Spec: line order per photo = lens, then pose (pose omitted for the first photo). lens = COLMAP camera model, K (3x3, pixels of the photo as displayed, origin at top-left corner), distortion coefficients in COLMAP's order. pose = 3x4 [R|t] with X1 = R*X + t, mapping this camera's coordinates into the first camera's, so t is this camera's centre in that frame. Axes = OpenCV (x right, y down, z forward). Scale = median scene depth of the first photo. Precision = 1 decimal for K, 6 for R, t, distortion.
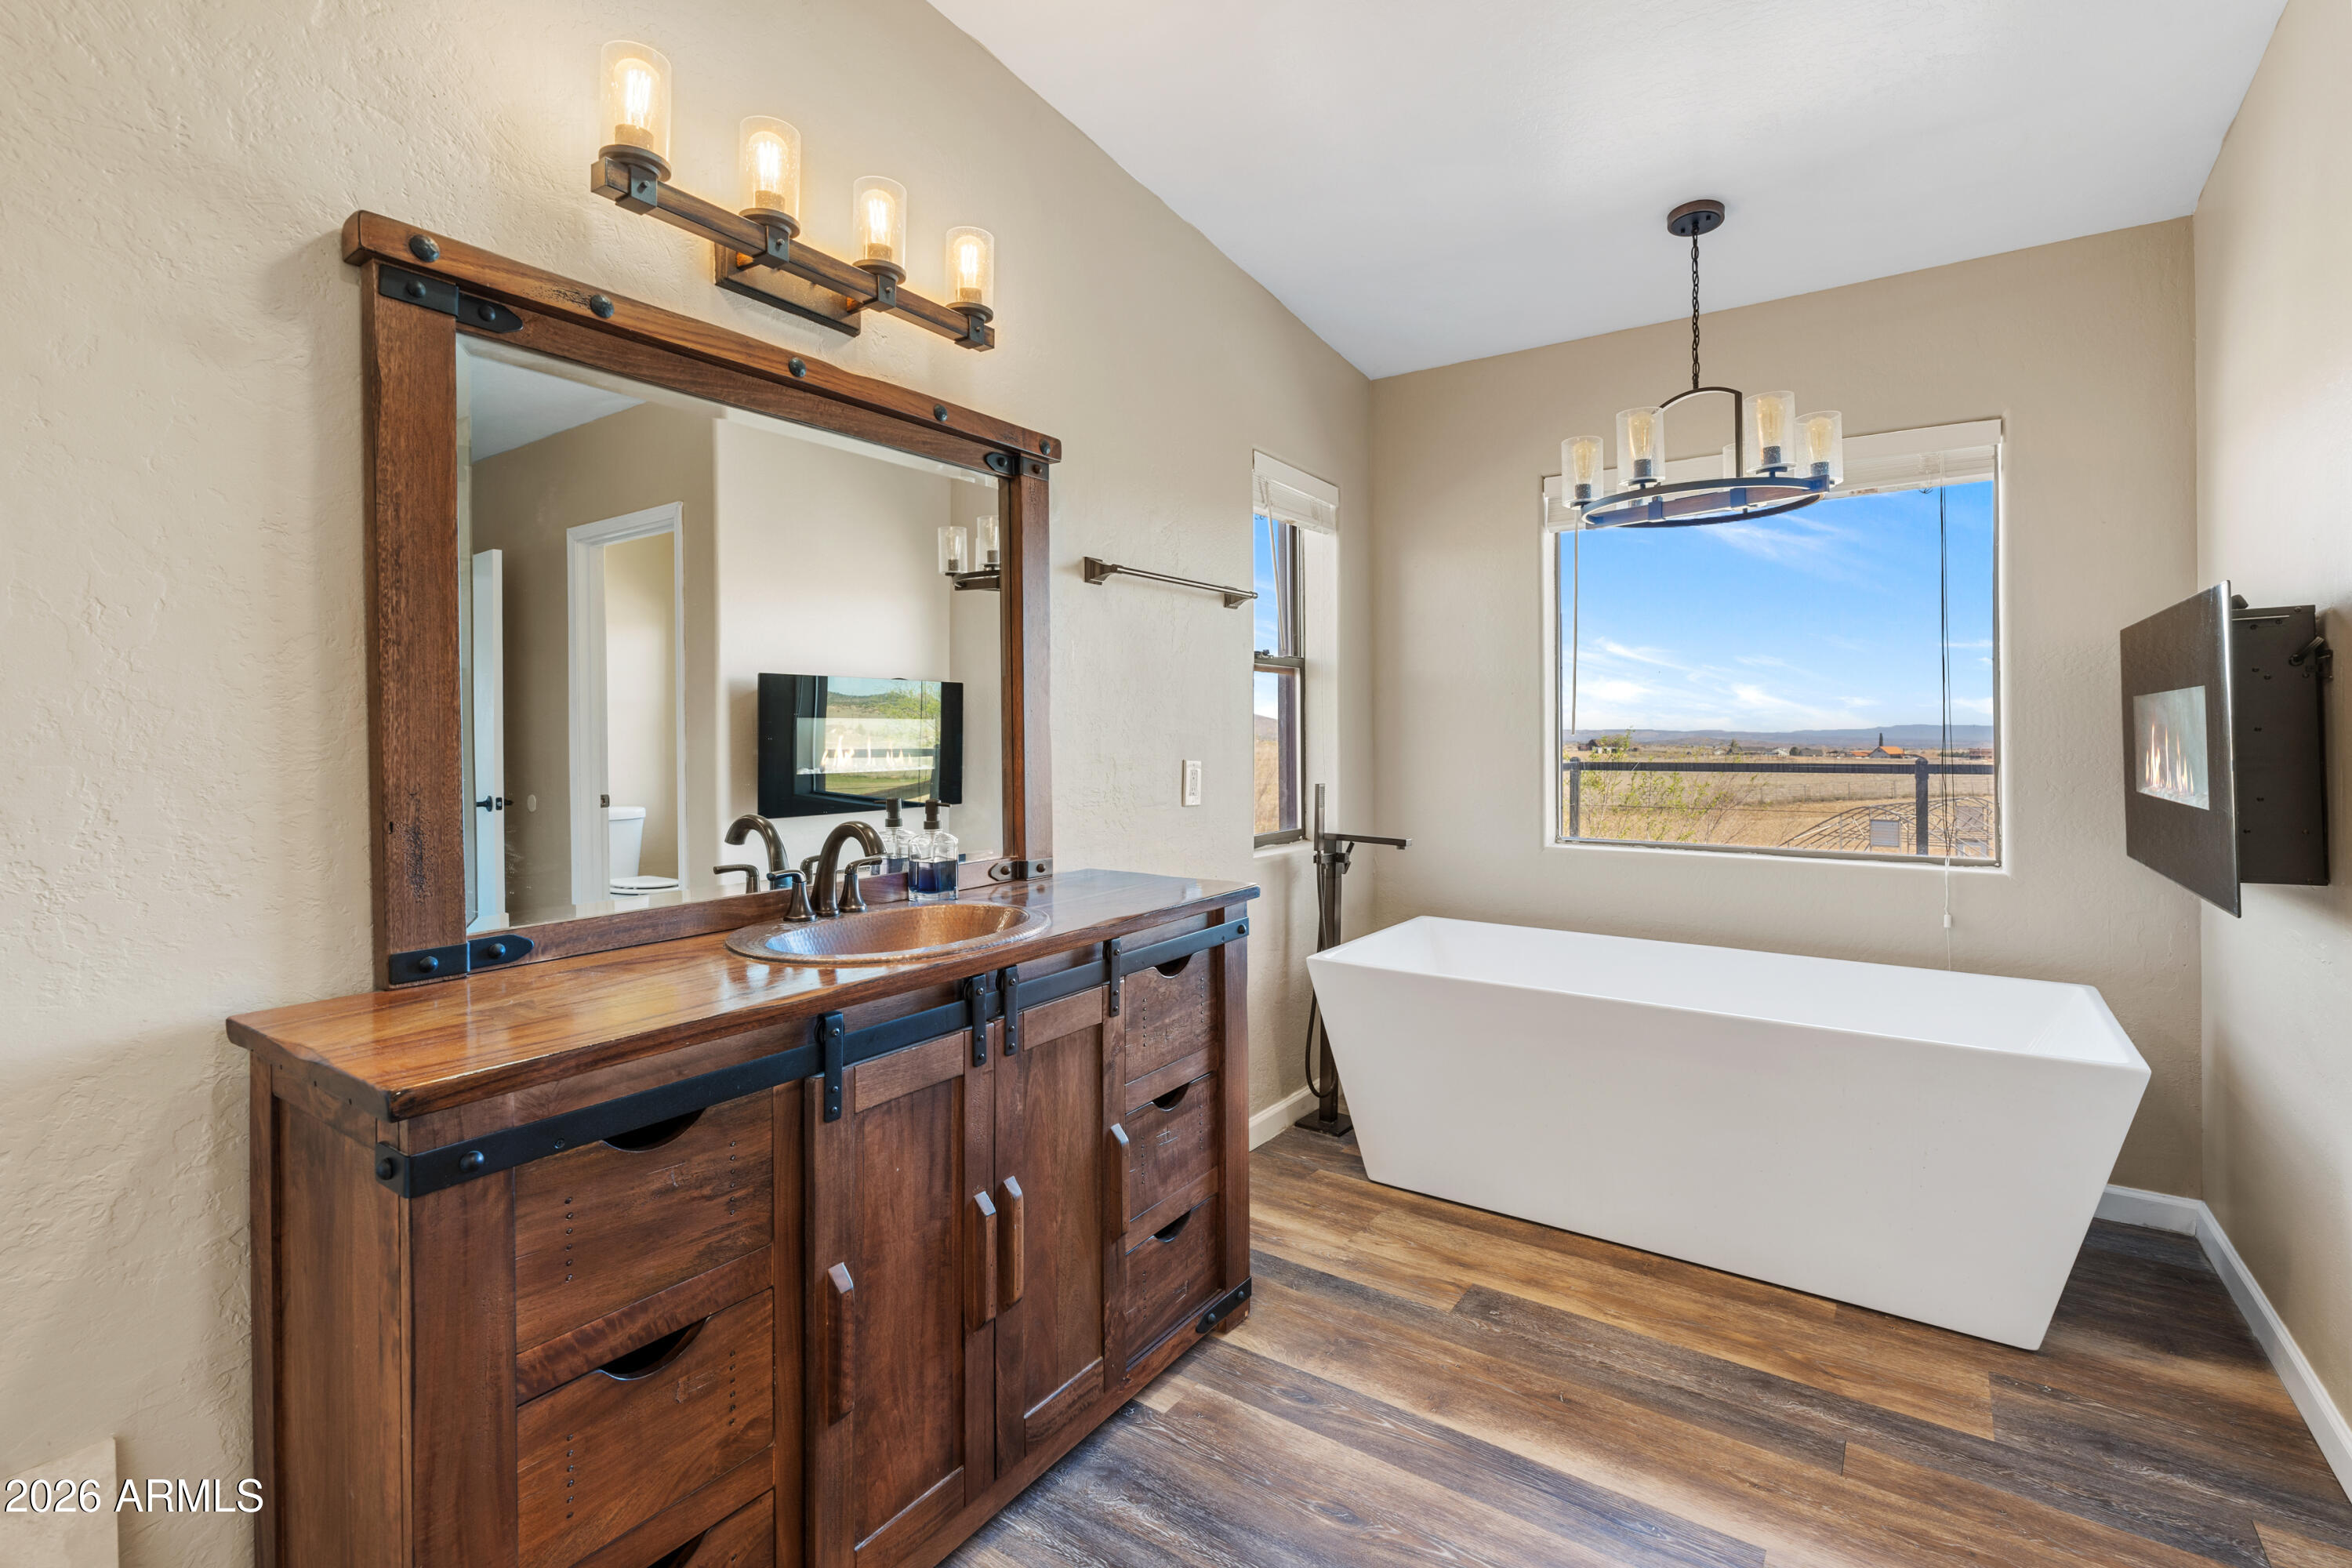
lens RADIAL K [[1067.3, 0, 1180.3], [0, 1067.3, 734.2], [0, 0, 1]] dist [-0.006716, 0.002052]
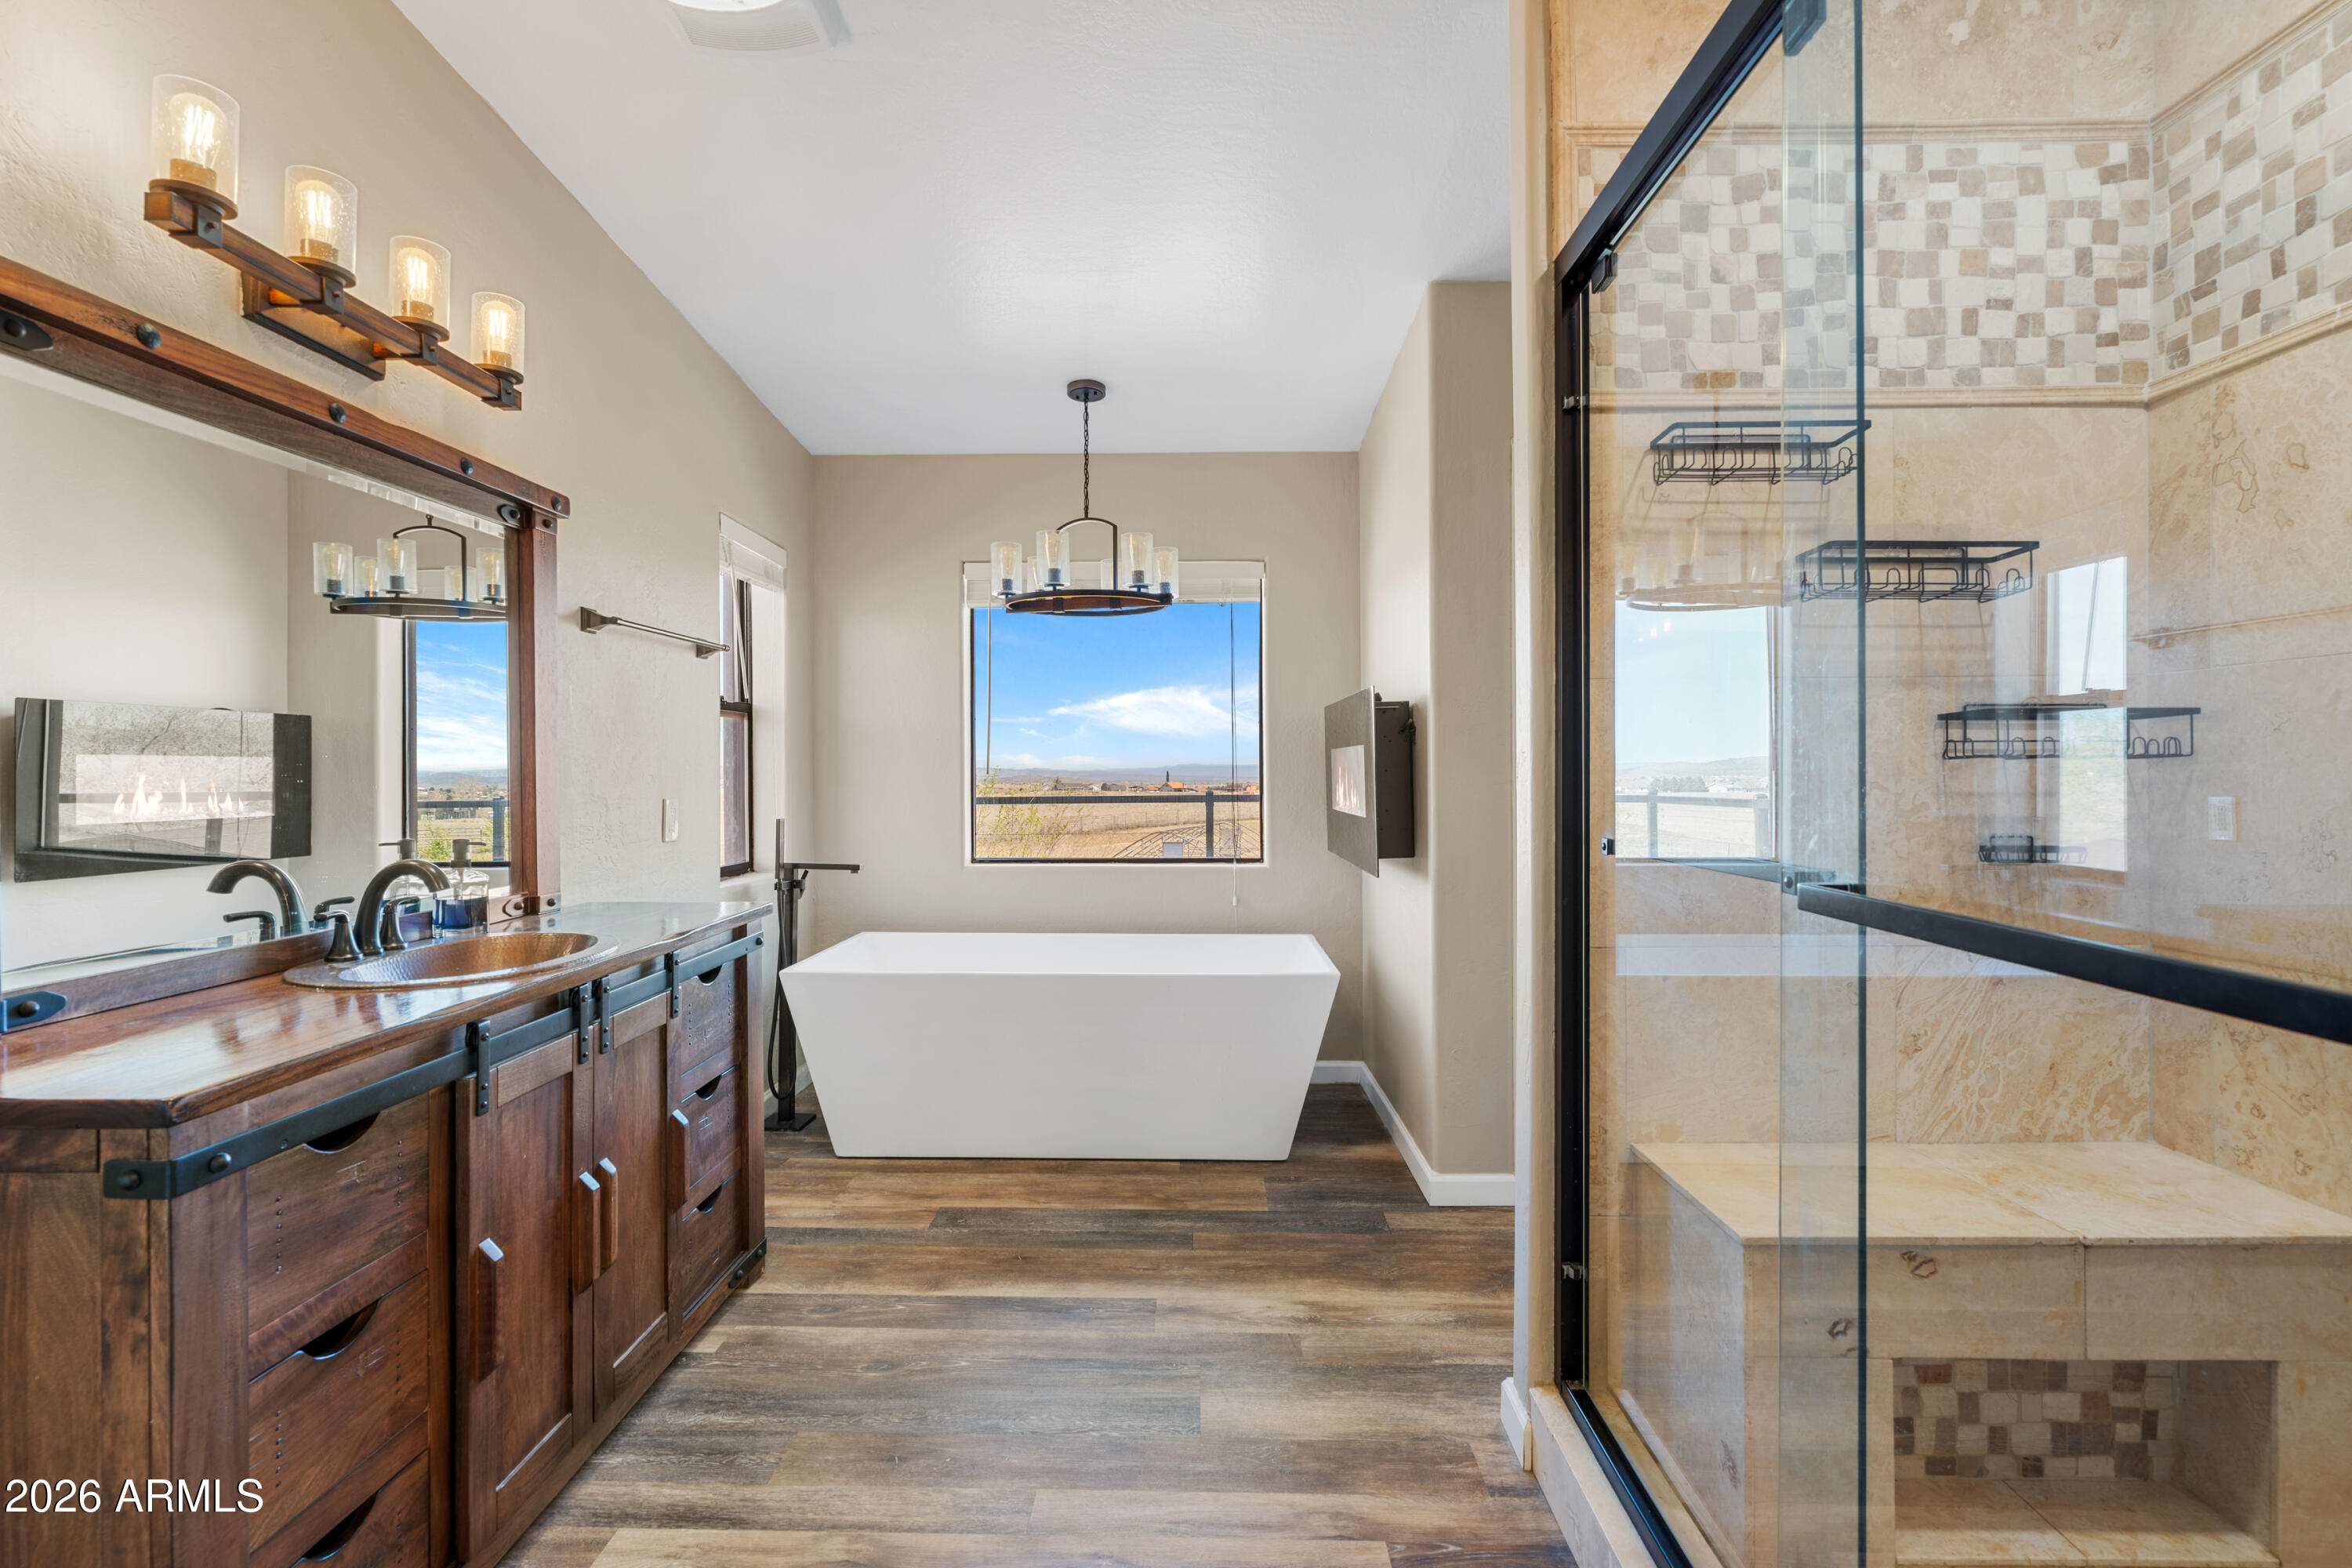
lens RADIAL K [[1067.3, 0, 1171.5], [0, 1067.3, 775.1], [0, 0, 1]] dist [-0.006716, 0.002052]
pose [[0.832444, -0.002572, 0.554104, -0.241563], [0.000919, 0.999994, 0.003260, -0.003584], [-0.554109, -0.002204, 0.832441, -0.255299]]
